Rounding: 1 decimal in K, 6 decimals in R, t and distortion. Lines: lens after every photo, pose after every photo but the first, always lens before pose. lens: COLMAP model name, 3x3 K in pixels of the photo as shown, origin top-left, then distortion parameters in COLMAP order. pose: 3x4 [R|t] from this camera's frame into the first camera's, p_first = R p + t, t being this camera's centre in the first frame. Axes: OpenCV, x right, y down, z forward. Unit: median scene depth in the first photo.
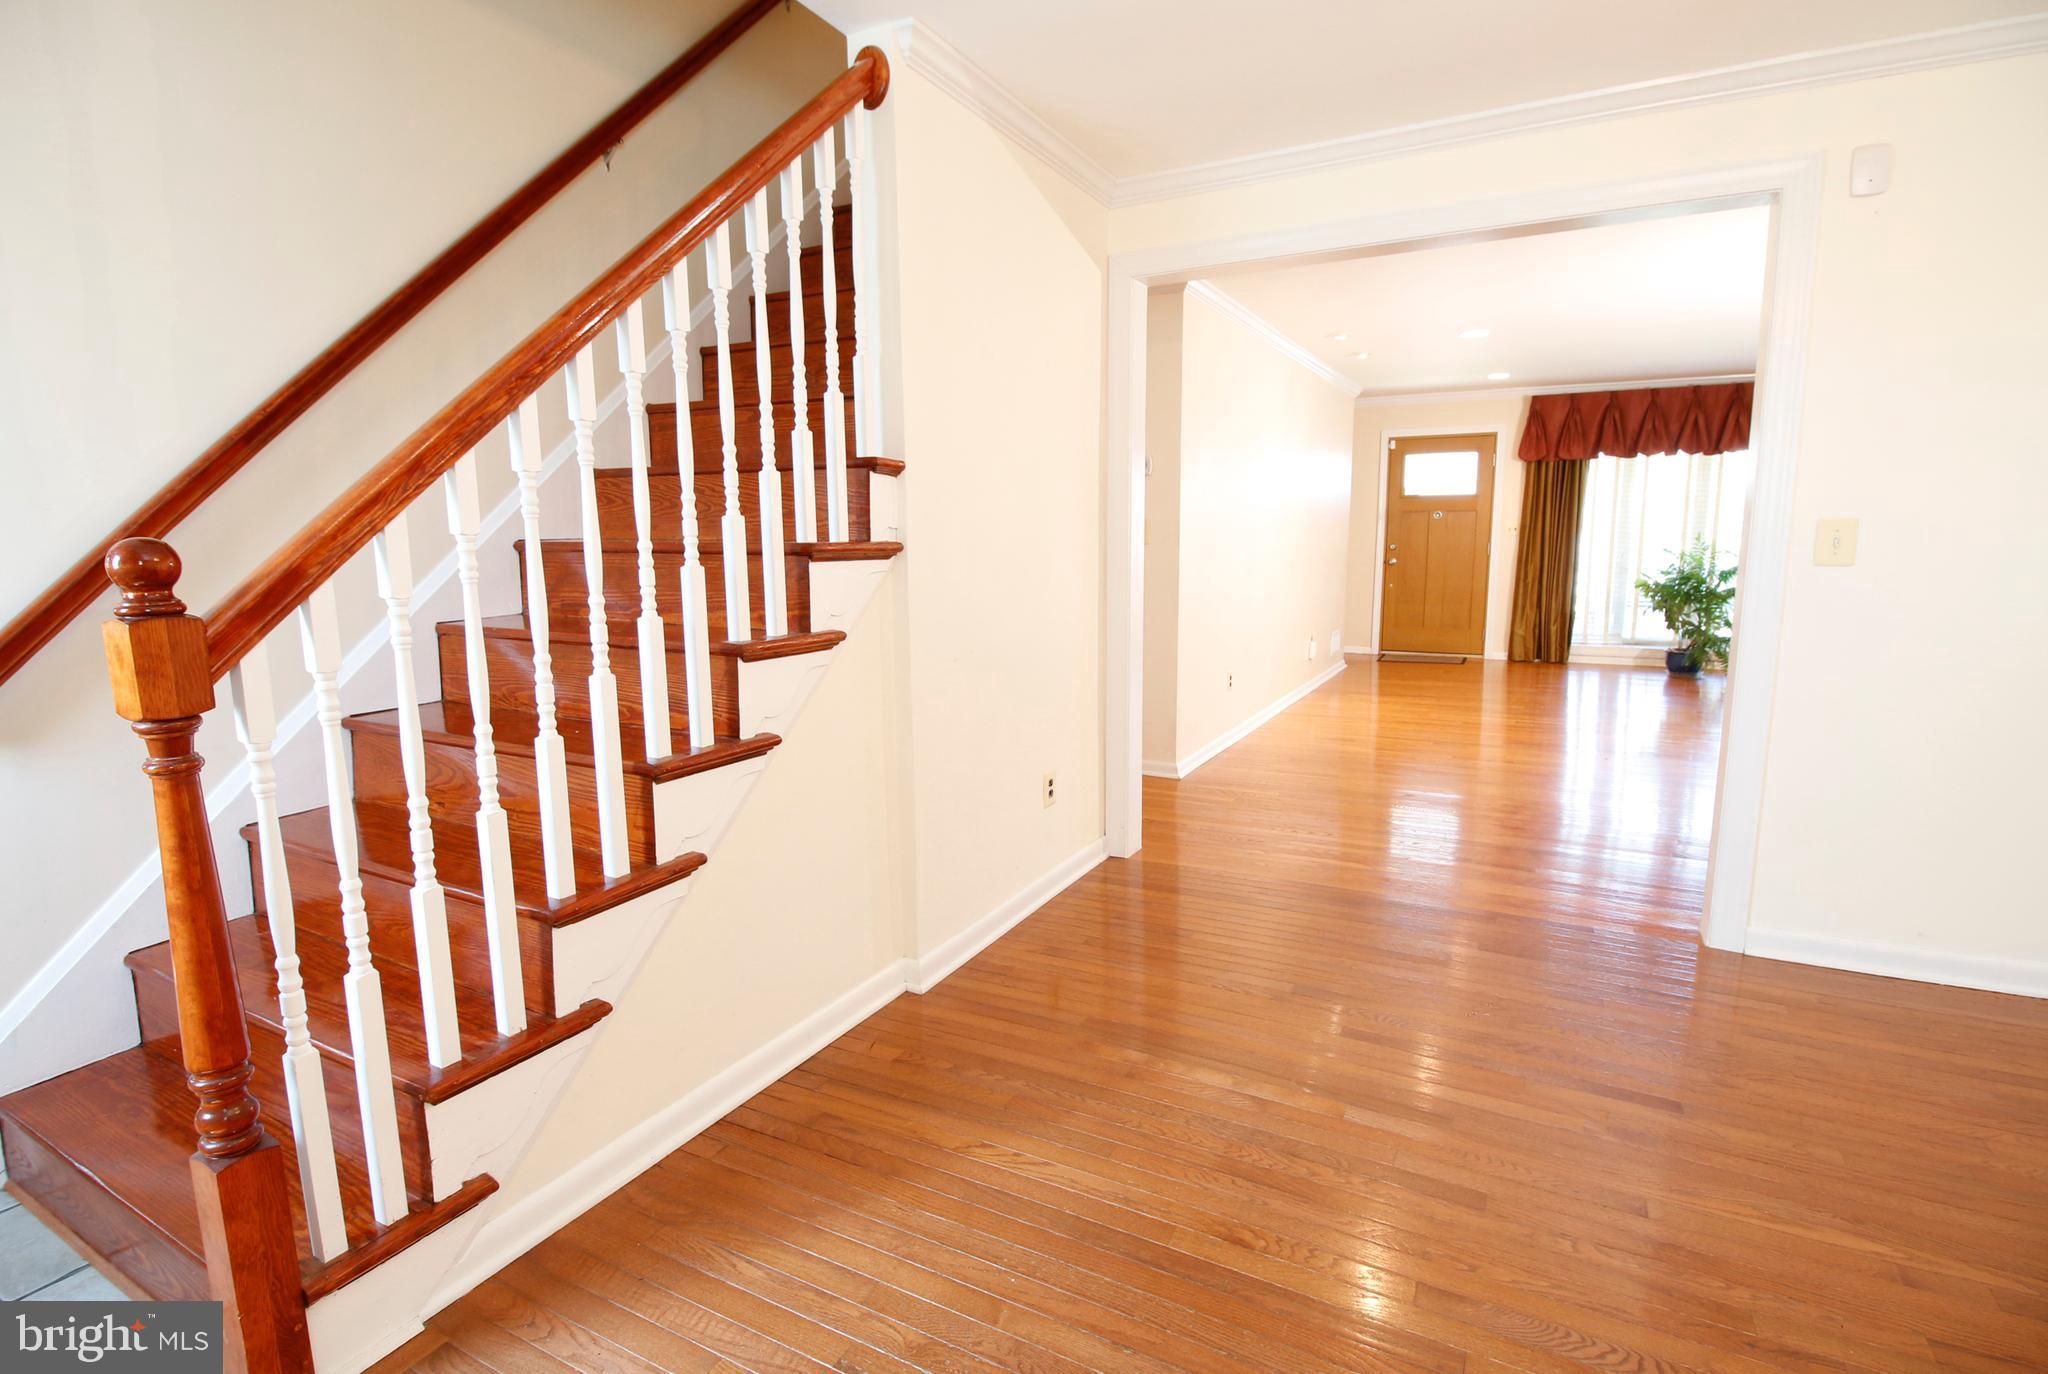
lens RADIAL K [[964.9, 0, 1025.2], [0, 964.9, 680.7], [0, 0, 1]] dist [-0.001350, -0.010629]
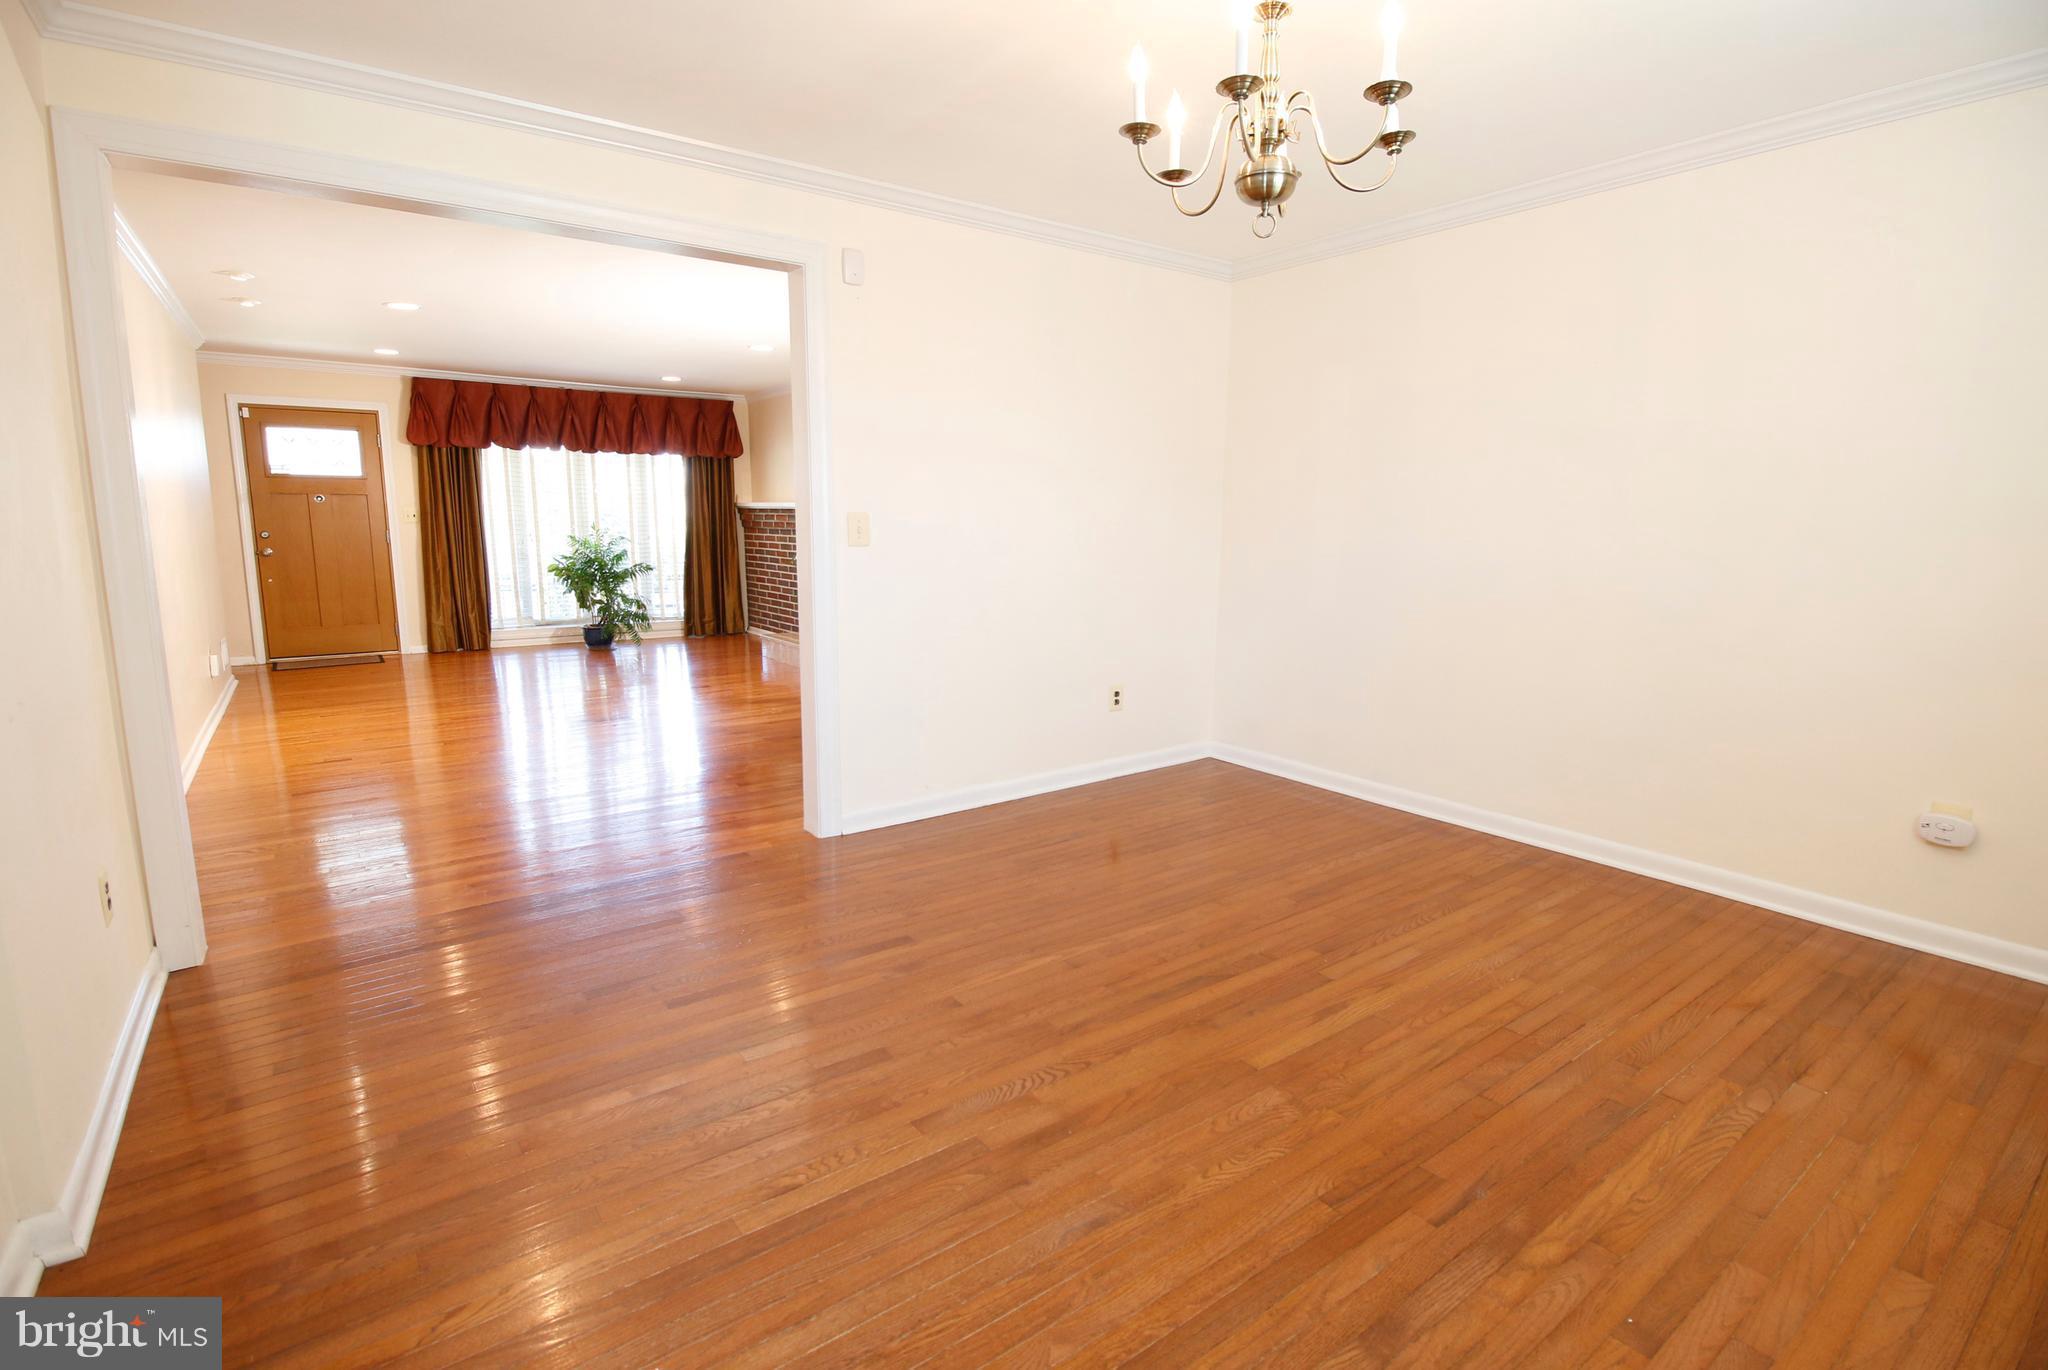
lens RADIAL K [[964.9, 0, 1025.2], [0, 964.9, 678.7], [0, 0, 1]] dist [-0.001350, -0.010629]
pose [[0.435383, -0.133870, 0.890236, -0.104438], [0.124753, 0.988313, 0.087606, -0.006219], [-0.891559, 0.072918, 0.446995, 0.049551]]
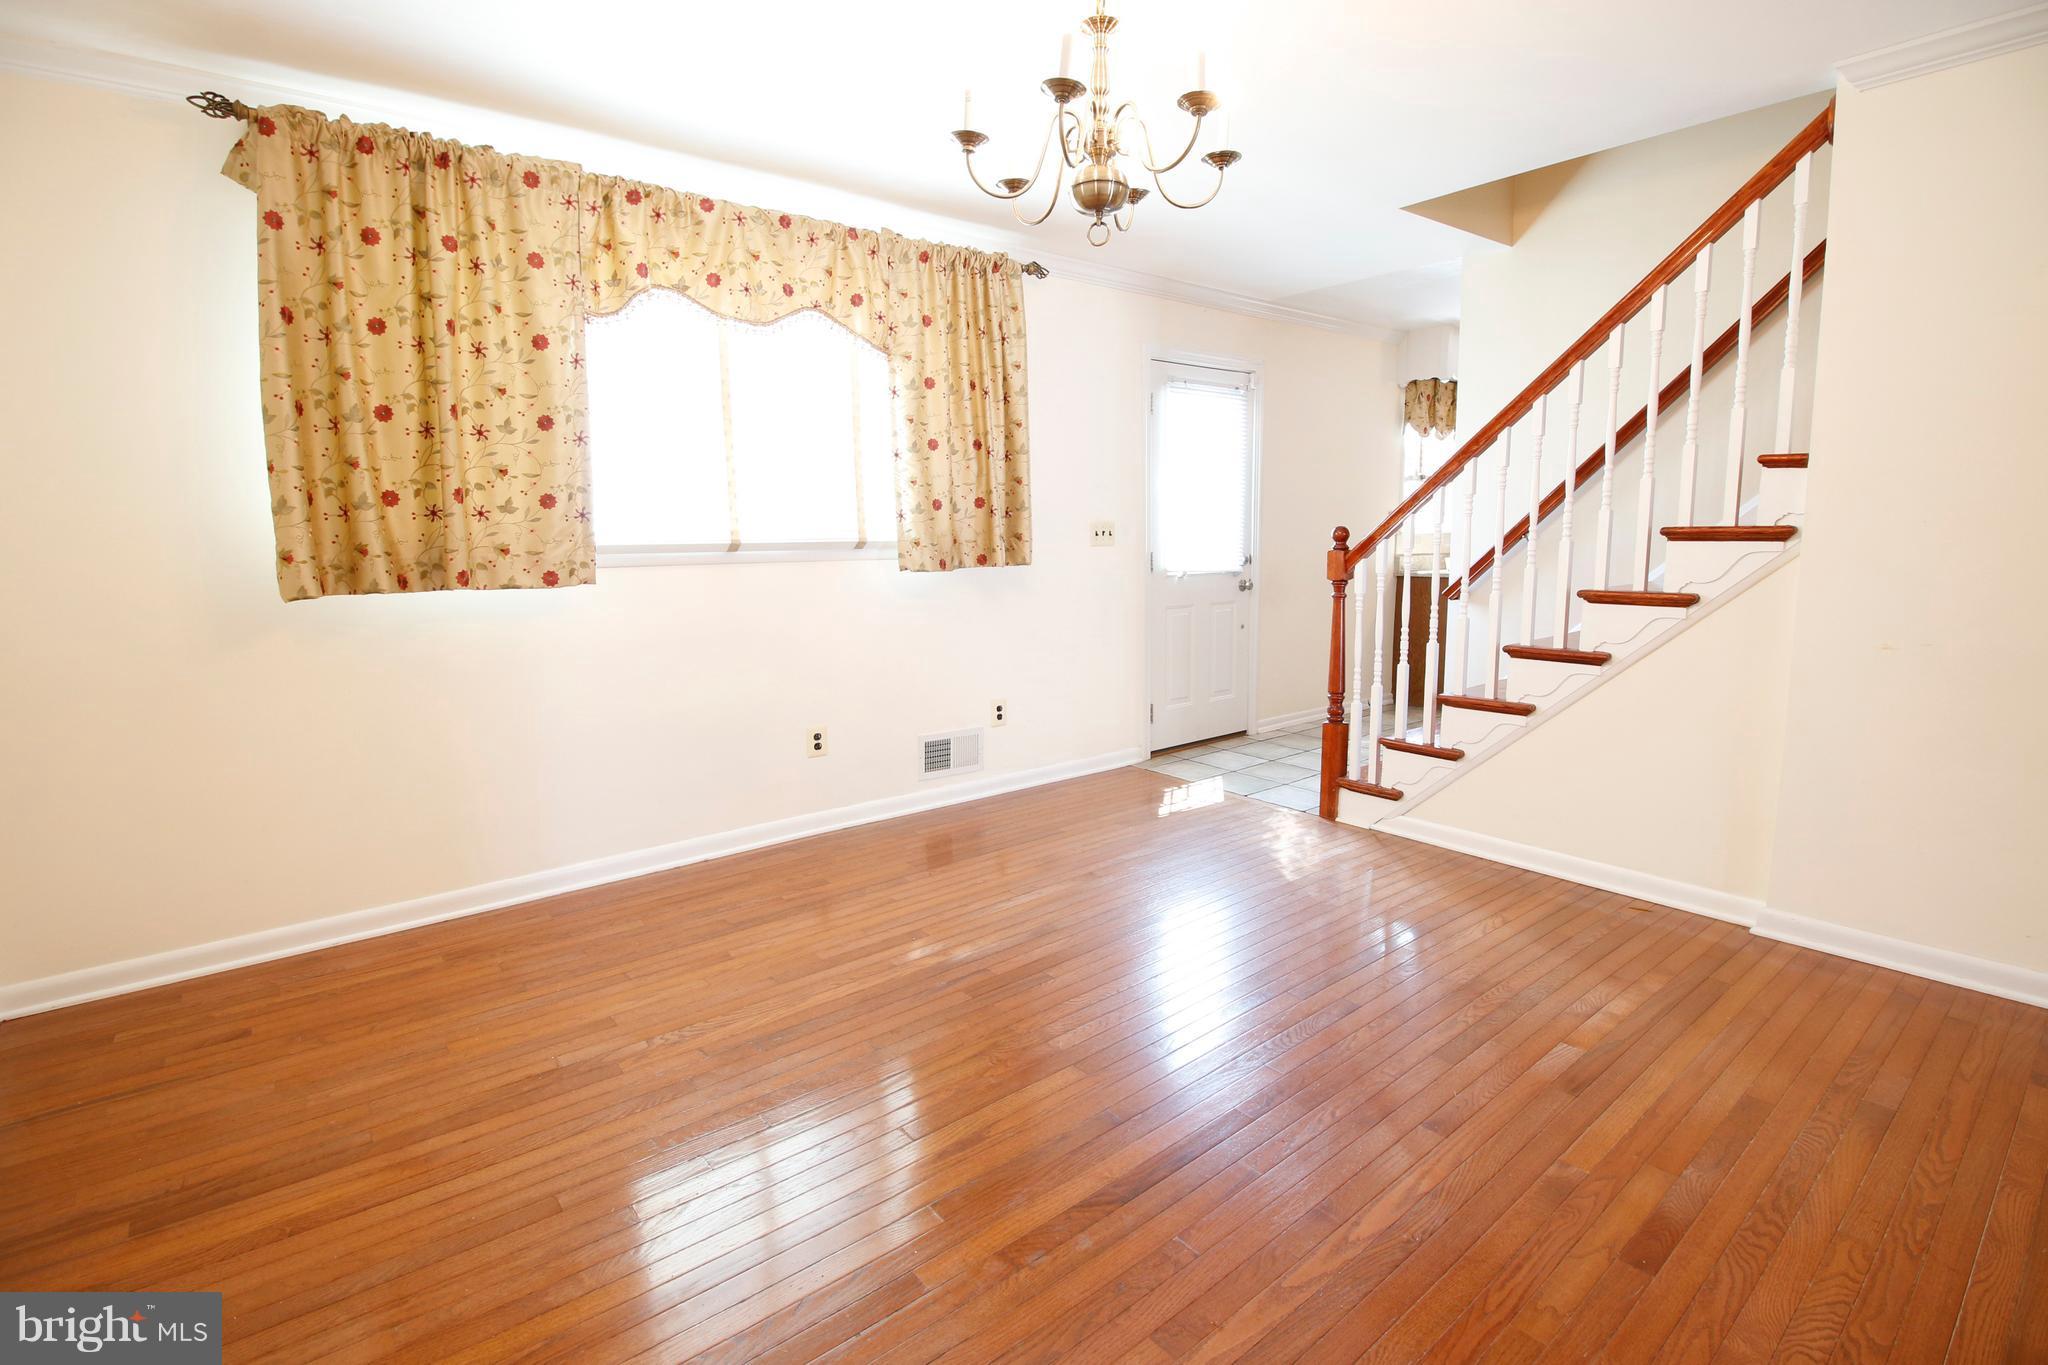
lens RADIAL K [[964.9, 0, 1025.2], [0, 964.9, 676.2], [0, 0, 1]] dist [-0.001350, -0.010629]
pose [[-0.383954, 0.145883, -0.911755, 0.367384], [-0.124313, 0.970283, 0.207597, -0.027762], [0.914946, 0.193051, -0.354409, 0.177654]]
